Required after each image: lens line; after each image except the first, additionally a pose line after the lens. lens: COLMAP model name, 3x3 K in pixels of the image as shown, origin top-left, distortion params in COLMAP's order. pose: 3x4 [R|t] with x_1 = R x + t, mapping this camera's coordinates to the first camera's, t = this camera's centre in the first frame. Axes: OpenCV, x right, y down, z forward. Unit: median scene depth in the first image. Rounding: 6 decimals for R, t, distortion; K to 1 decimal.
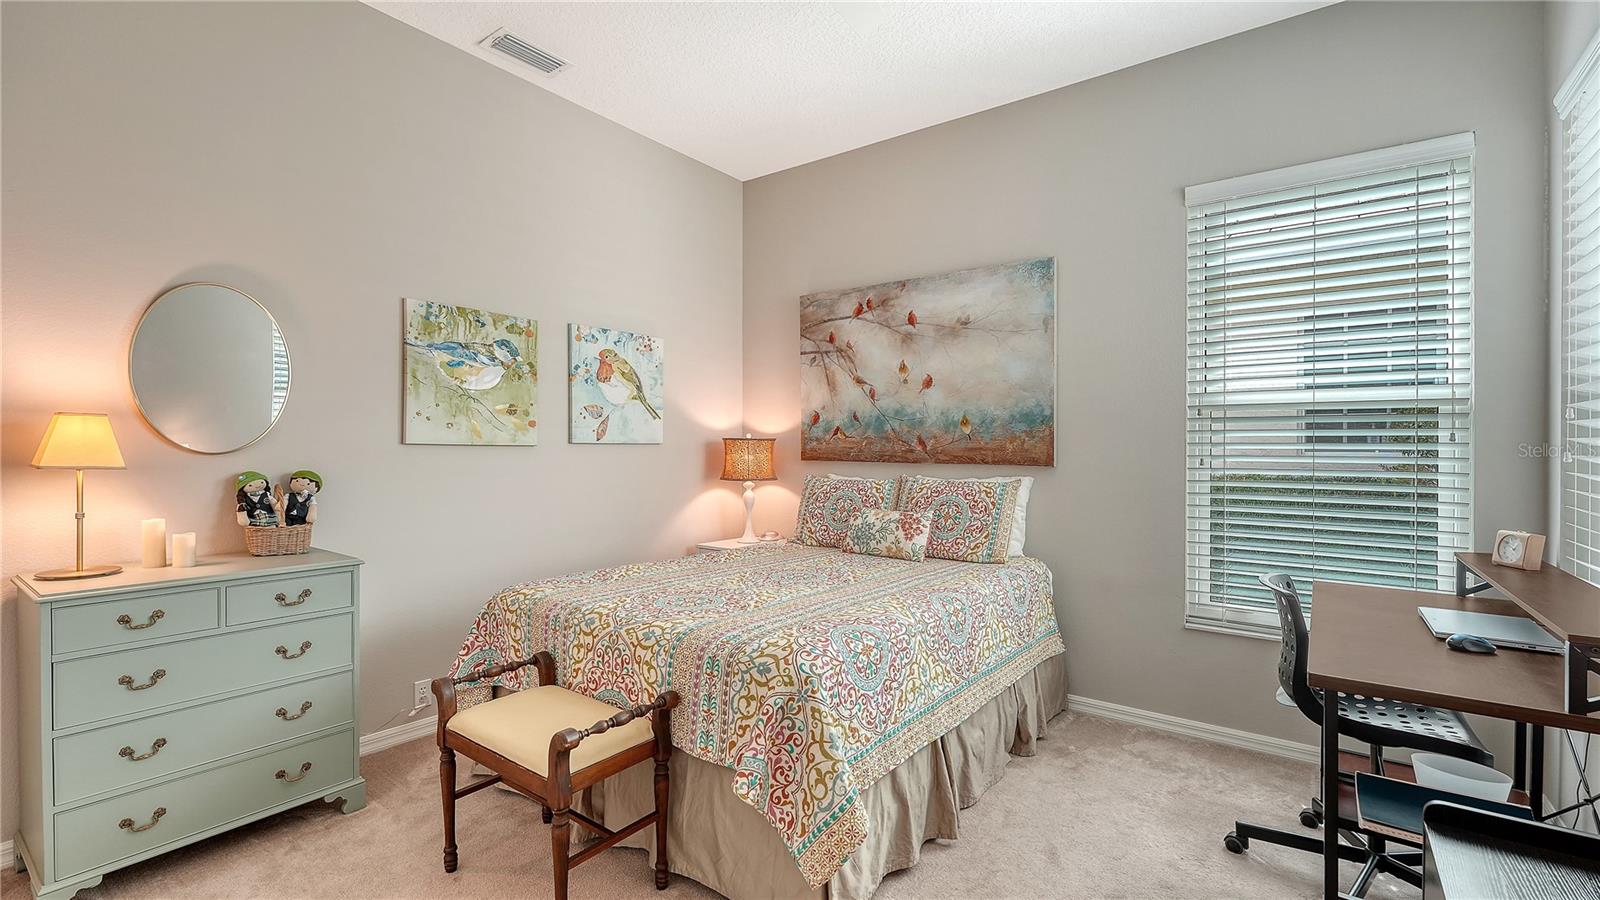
lens RADIAL K [[683.9, 0, 798.4], [0, 683.9, 443.6], [0, 0, 1]] dist [-0.005513, -0.000403]
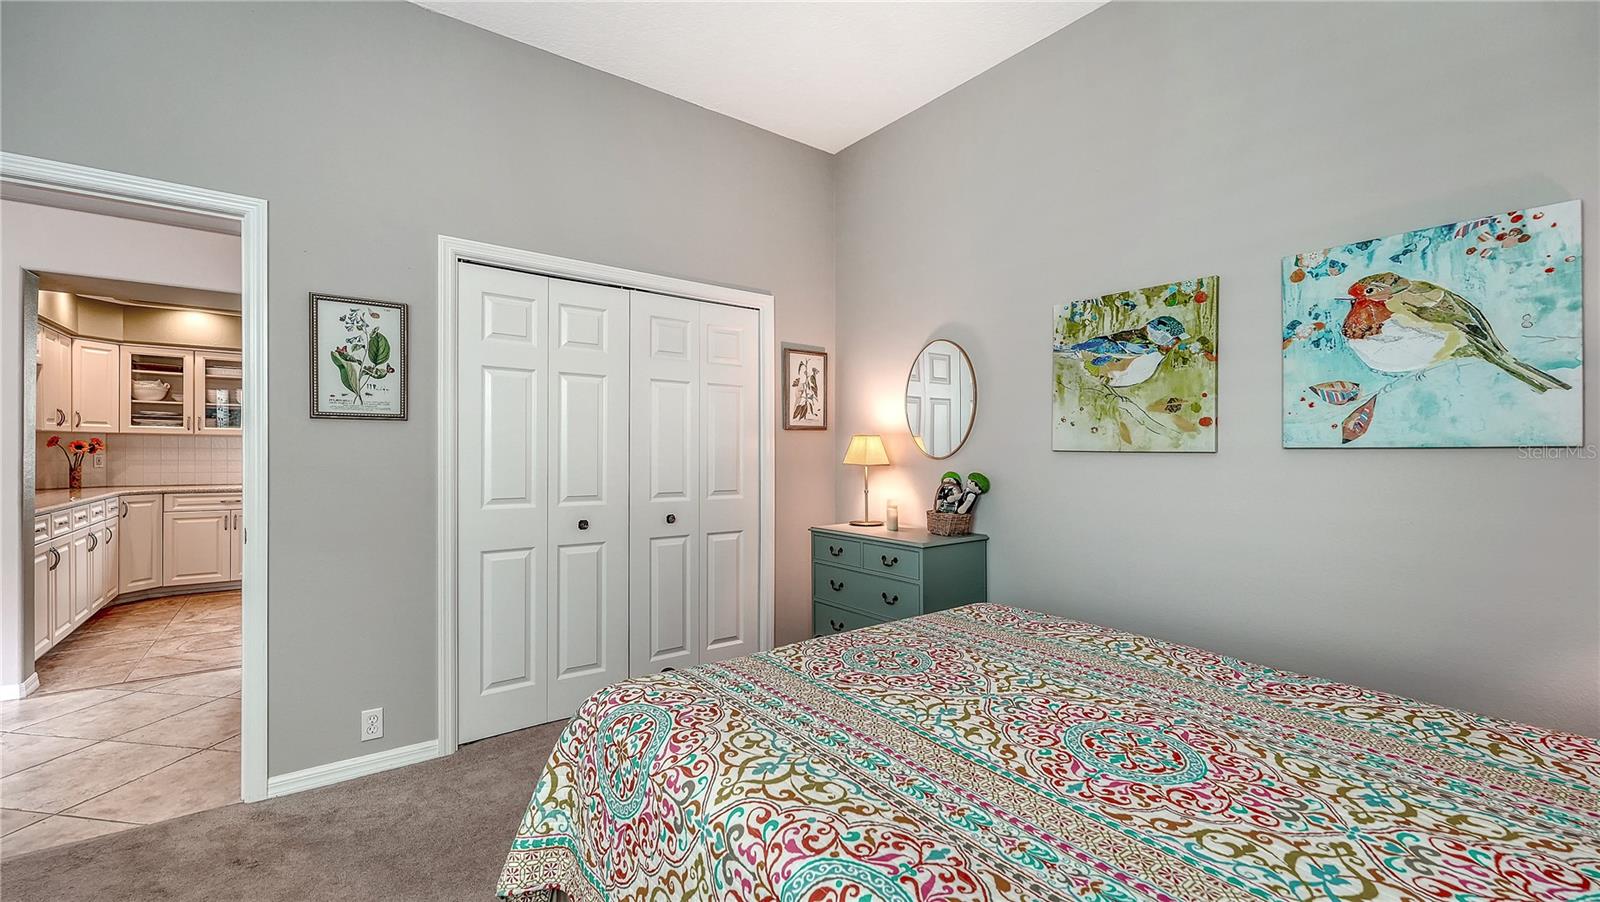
lens RADIAL K [[657.5, 0, 835.4], [0, 657.5, 443.9], [0, 0, 1]] dist [-0.012561, 0.000621]
pose [[-0.261753, -0.022055, -0.964883, 0.384670], [-0.003075, 0.999753, -0.022018, 0.010890], [0.965130, -0.002796, -0.261756, 0.827232]]
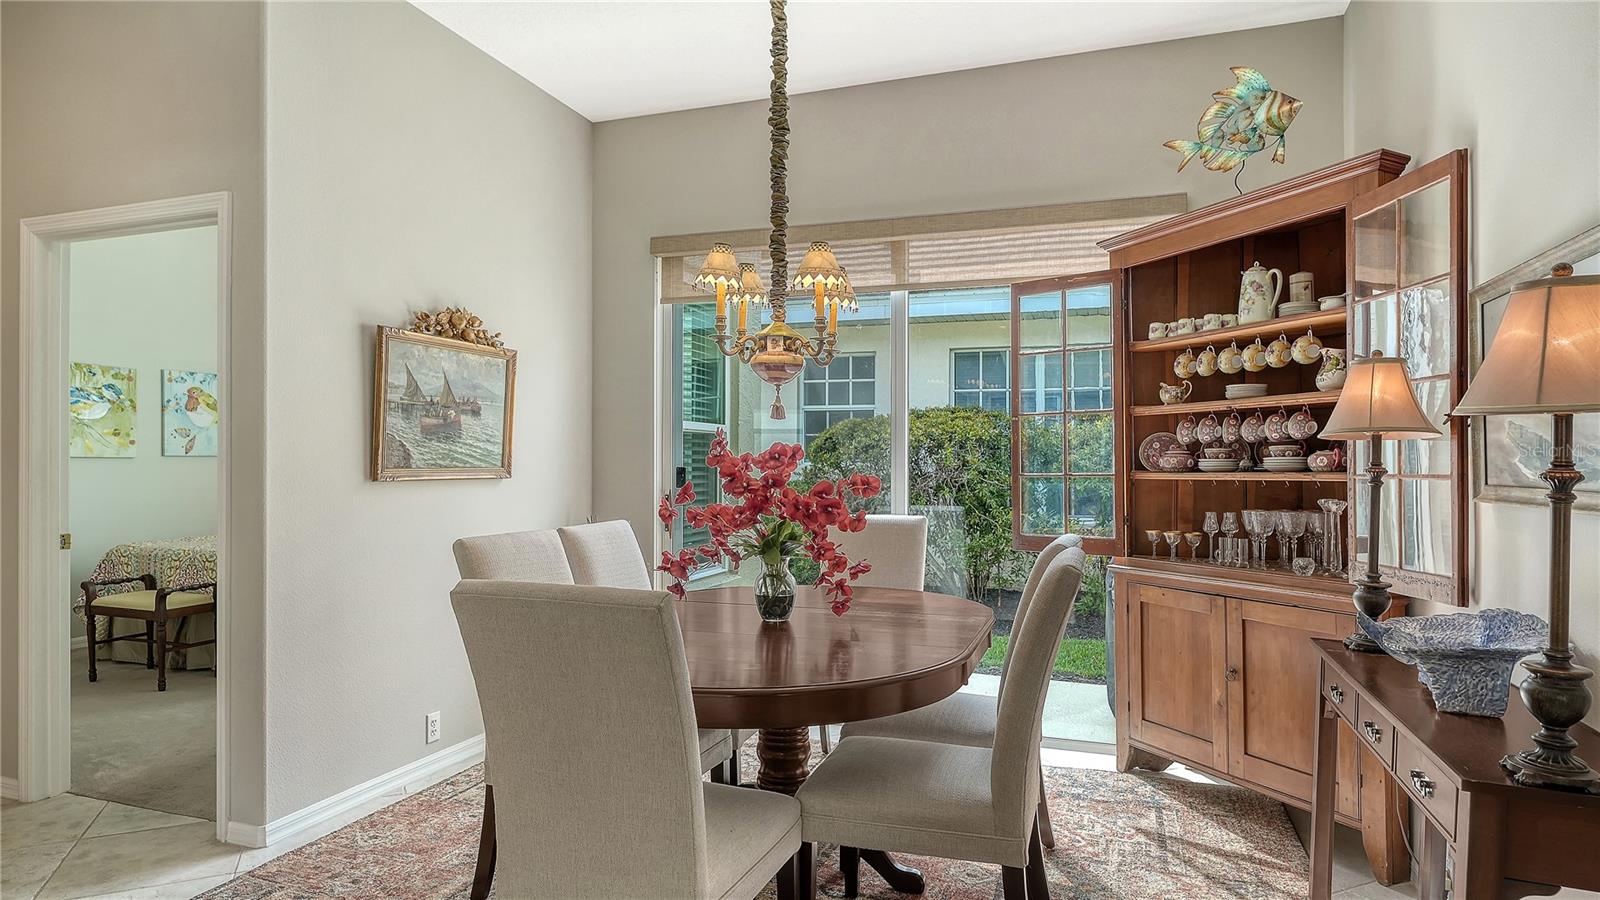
lens RADIAL K [[848.4, 0, 767.8], [0, 848.4, 458.3], [0, 0, 1]] dist [-0.008612, -0.001260]
pose [[0.952669, 0.003605, 0.303988, 0.344147], [-0.004259, 0.999990, 0.001489, -0.004243], [-0.303979, -0.002713, 0.952675, -1.098970]]
